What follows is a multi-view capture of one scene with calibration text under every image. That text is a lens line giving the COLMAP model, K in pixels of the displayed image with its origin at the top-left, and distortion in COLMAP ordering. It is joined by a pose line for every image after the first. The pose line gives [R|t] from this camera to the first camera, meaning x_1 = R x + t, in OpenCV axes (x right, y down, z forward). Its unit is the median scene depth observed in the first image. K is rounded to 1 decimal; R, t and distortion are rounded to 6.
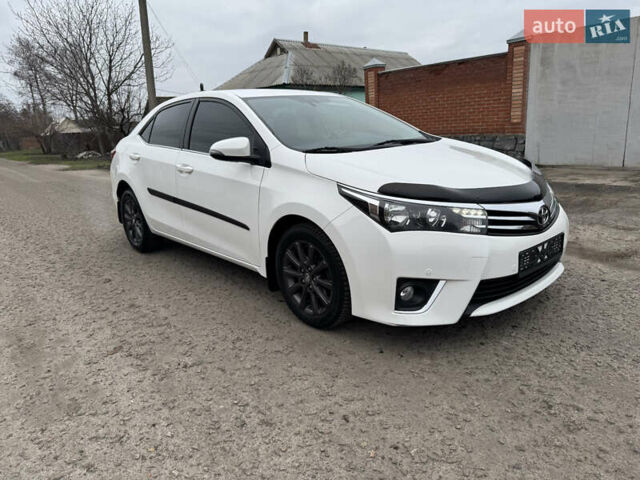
lens RADIAL K [[482.1, 0, 320.0], [0, 482.1, 240.0], [0, 0, 1]] dist [0.004731, 0.000725]
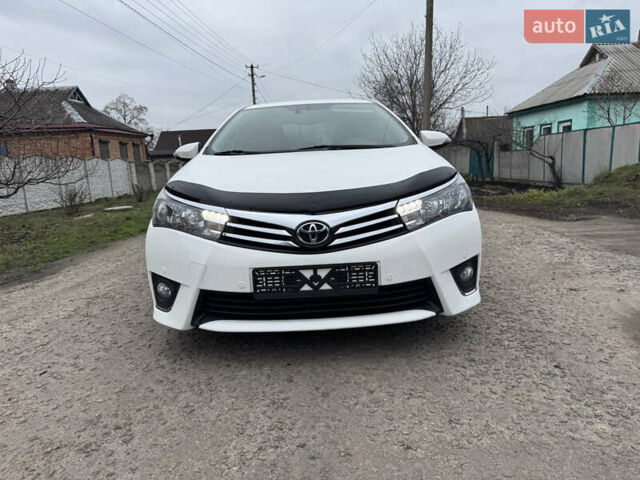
lens RADIAL K [[454.2, 0, 320.1], [0, 454.2, 254.5], [0, 0, 1]] dist [0.027354, -0.000017]
pose [[0.765869, 0.147516, -0.625846, 0.204392], [-0.146970, 0.987722, 0.052960, -0.012095], [0.625975, 0.051420, 0.778146, 0.090679]]
